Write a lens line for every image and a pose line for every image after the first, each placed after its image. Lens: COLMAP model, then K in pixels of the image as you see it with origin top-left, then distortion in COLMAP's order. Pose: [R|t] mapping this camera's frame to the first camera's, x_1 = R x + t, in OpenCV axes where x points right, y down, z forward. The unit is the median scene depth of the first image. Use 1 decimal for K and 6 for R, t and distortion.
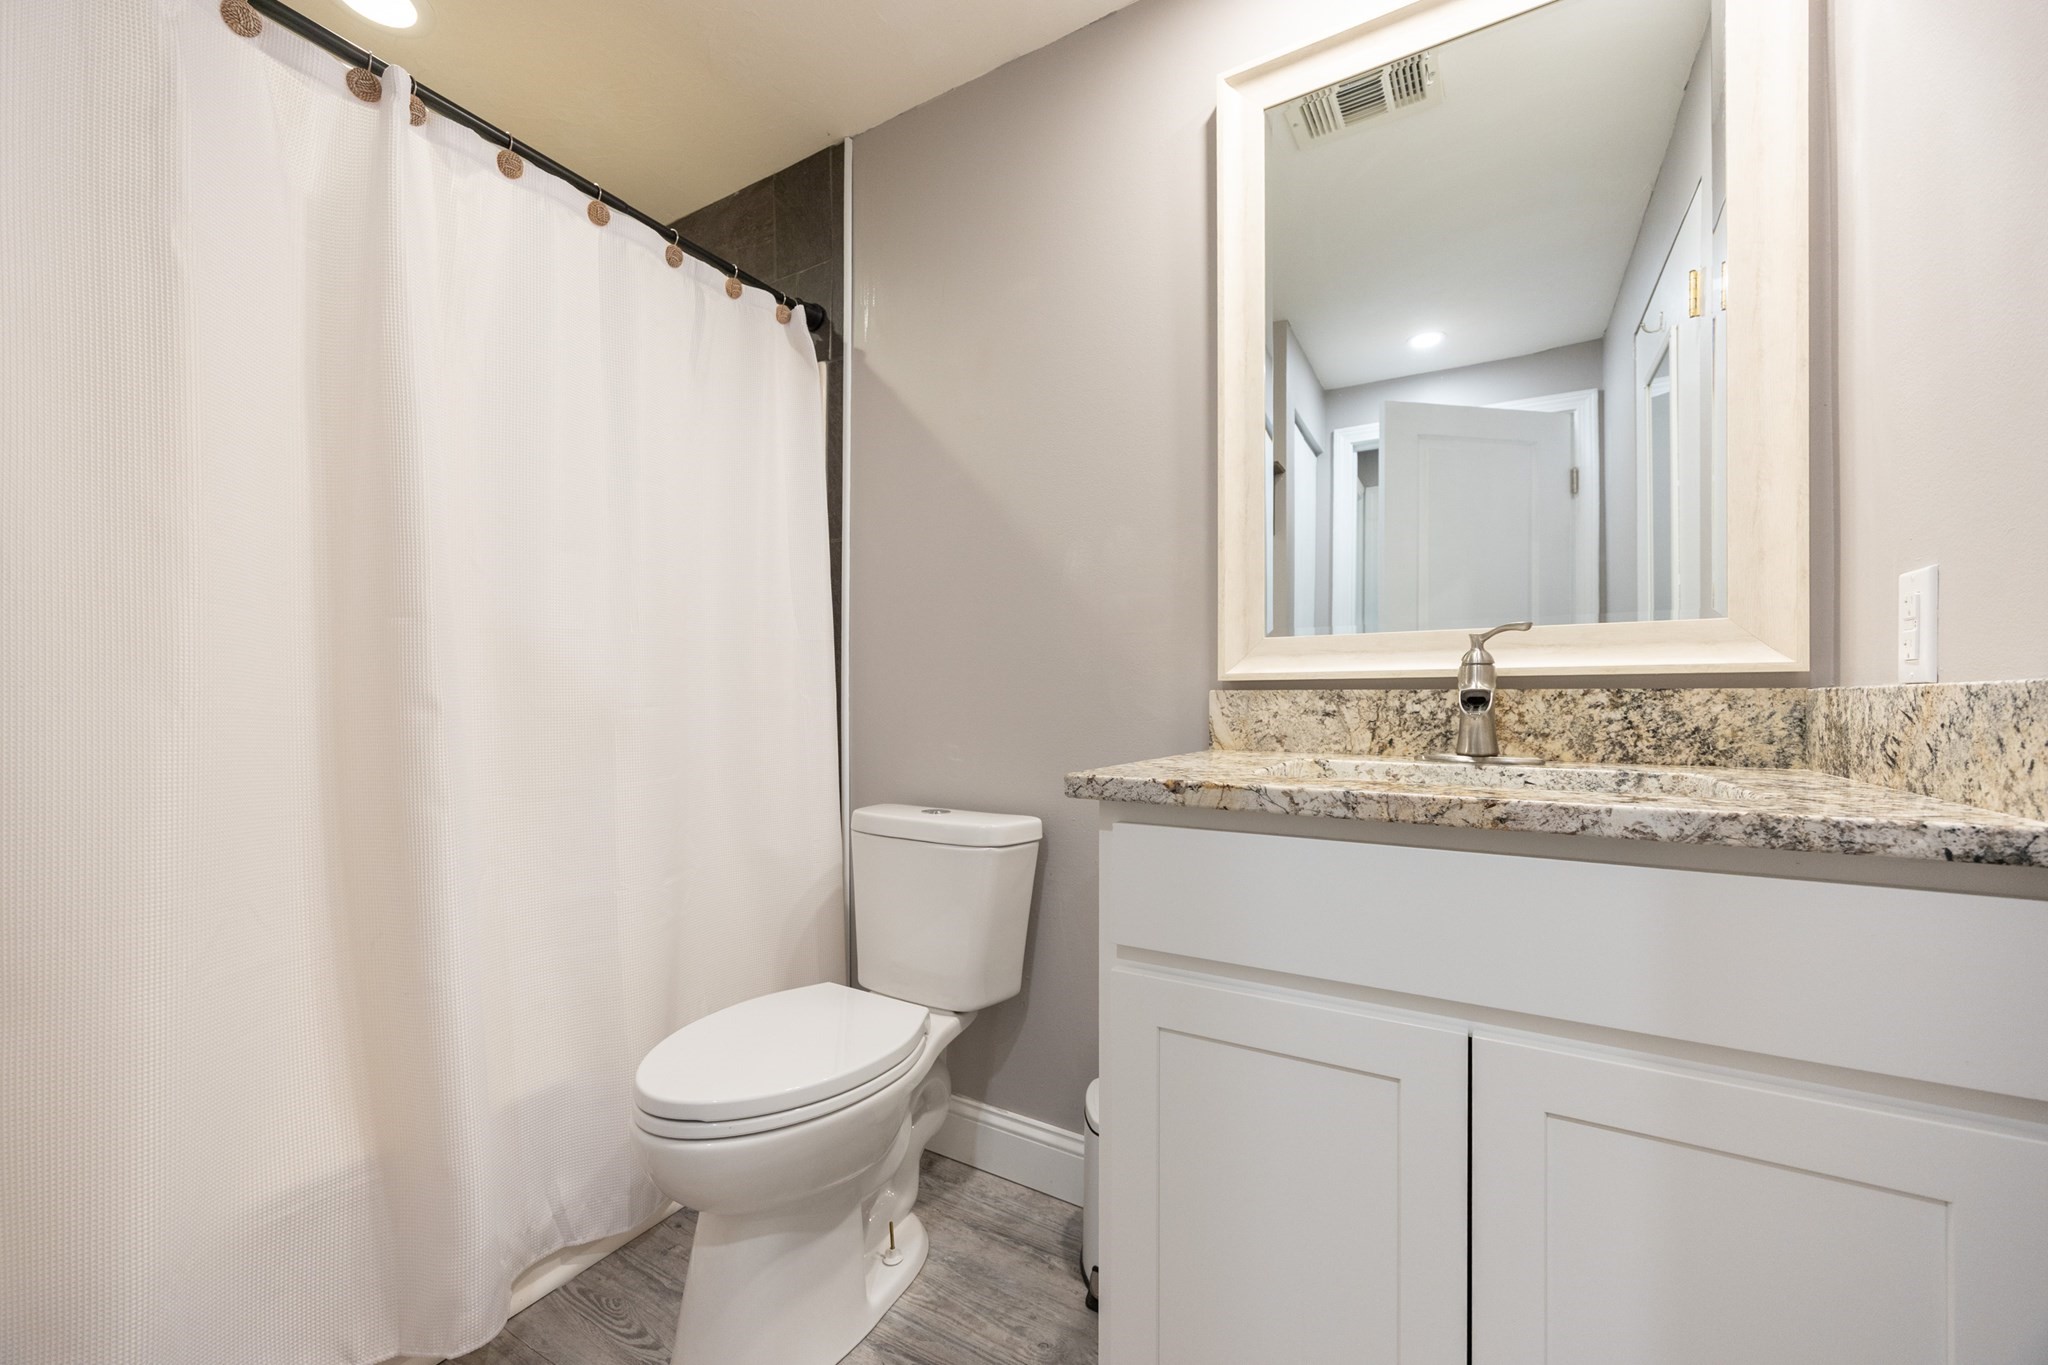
lens RADIAL K [[796.5, 0, 1018.3], [0, 796.5, 681.2], [0, 0, 1]] dist [-0.000857, 0.000249]
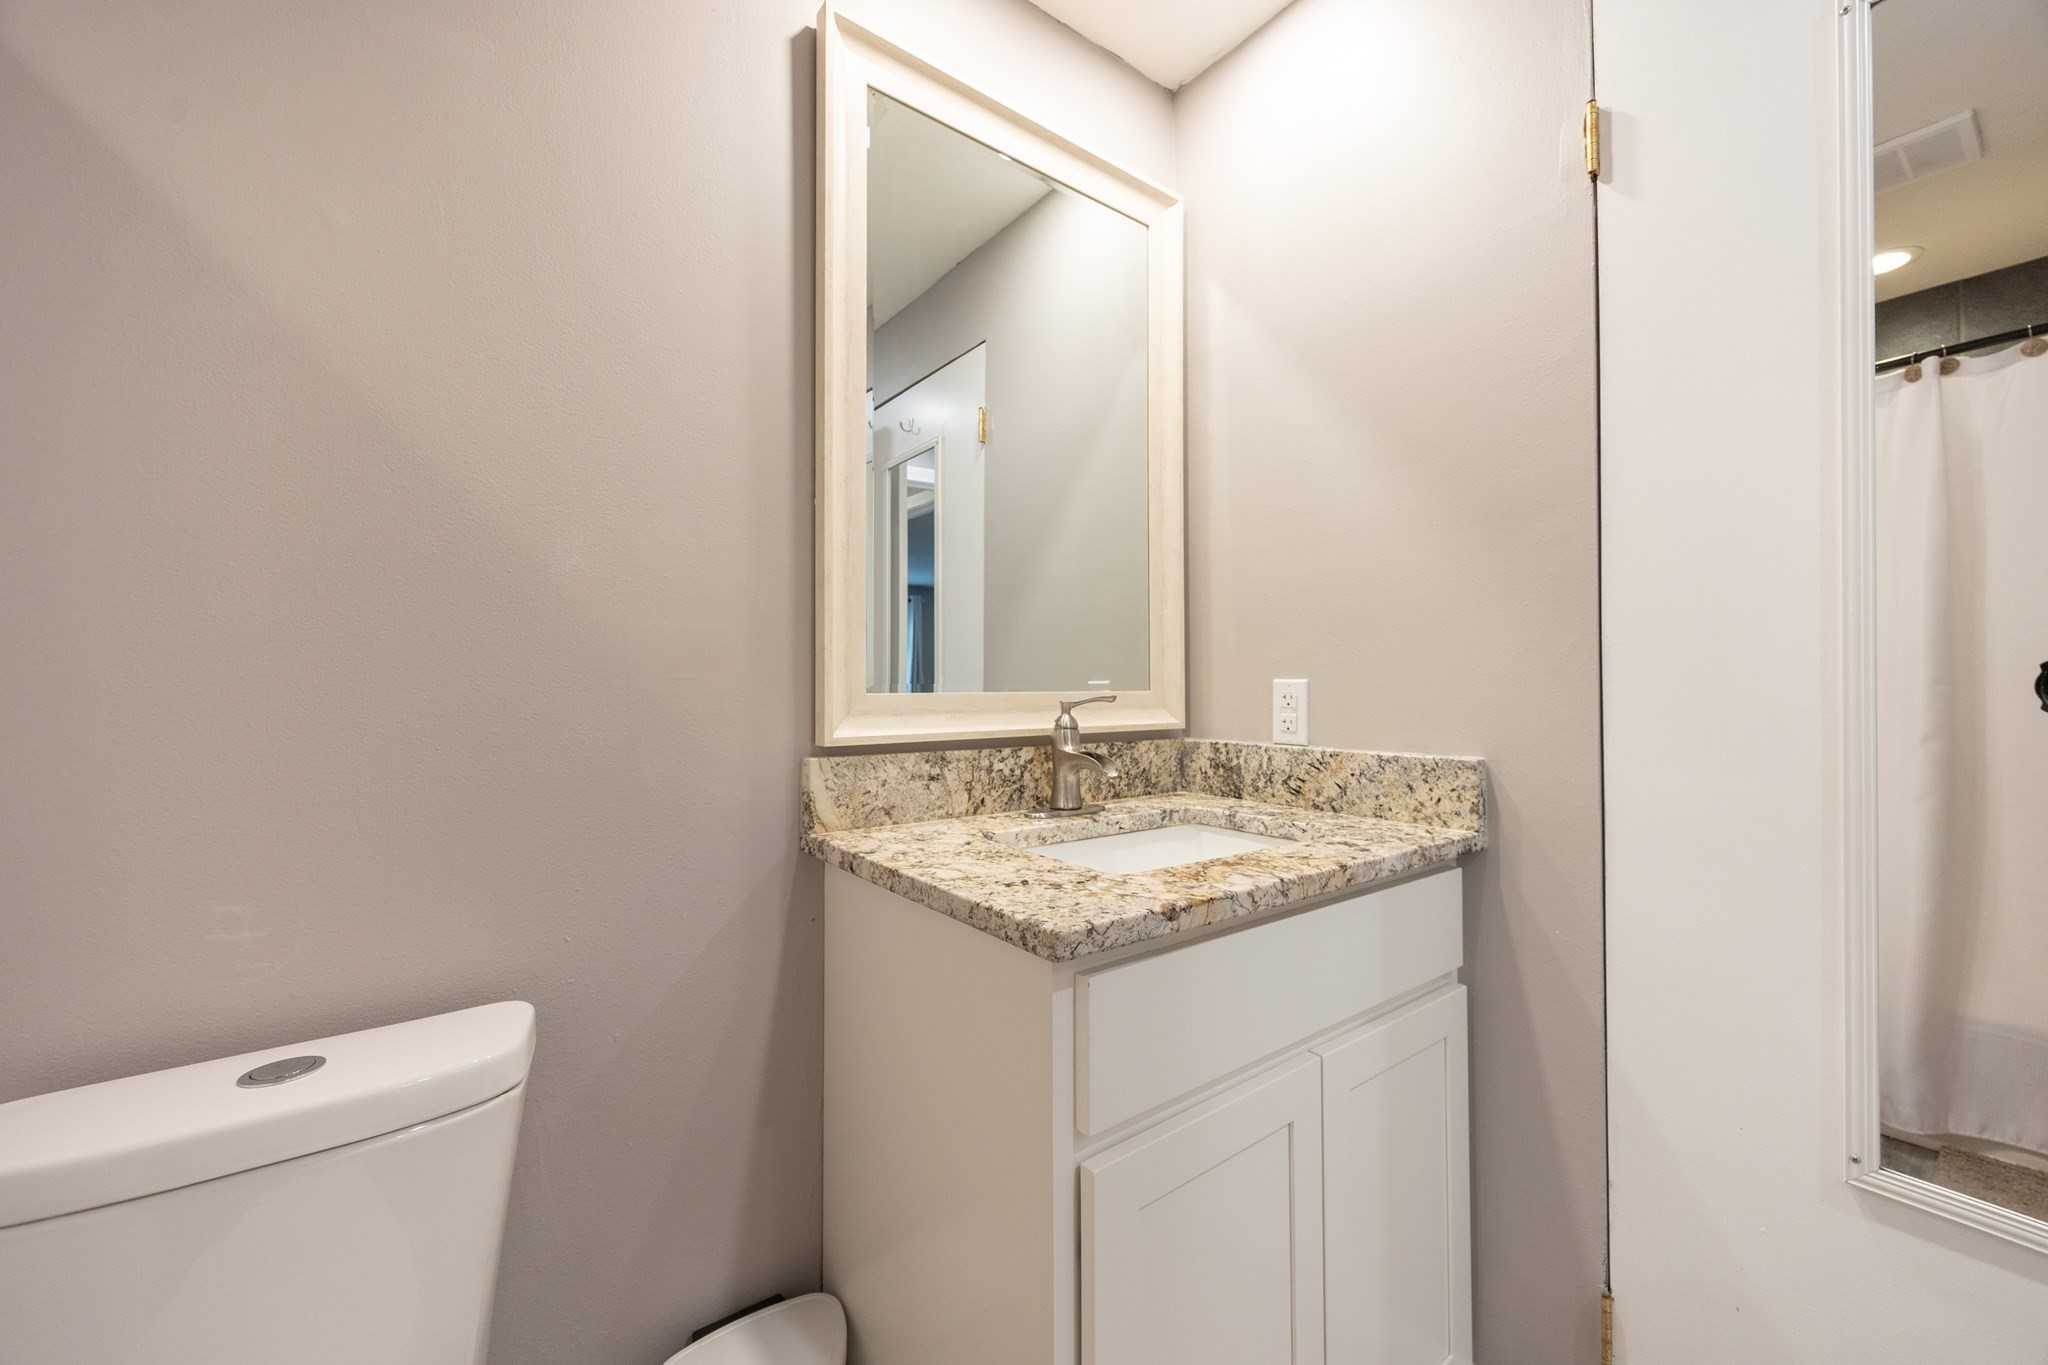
lens RADIAL K [[796.5, 0, 1018.3], [0, 796.5, 681.2], [0, 0, 1]] dist [-0.000857, 0.000249]
pose [[0.372539, 0.006554, 0.927993, -0.471909], [-0.025236, 0.999677, 0.003071, -0.082967], [-0.927673, -0.024563, 0.372584, 0.593081]]
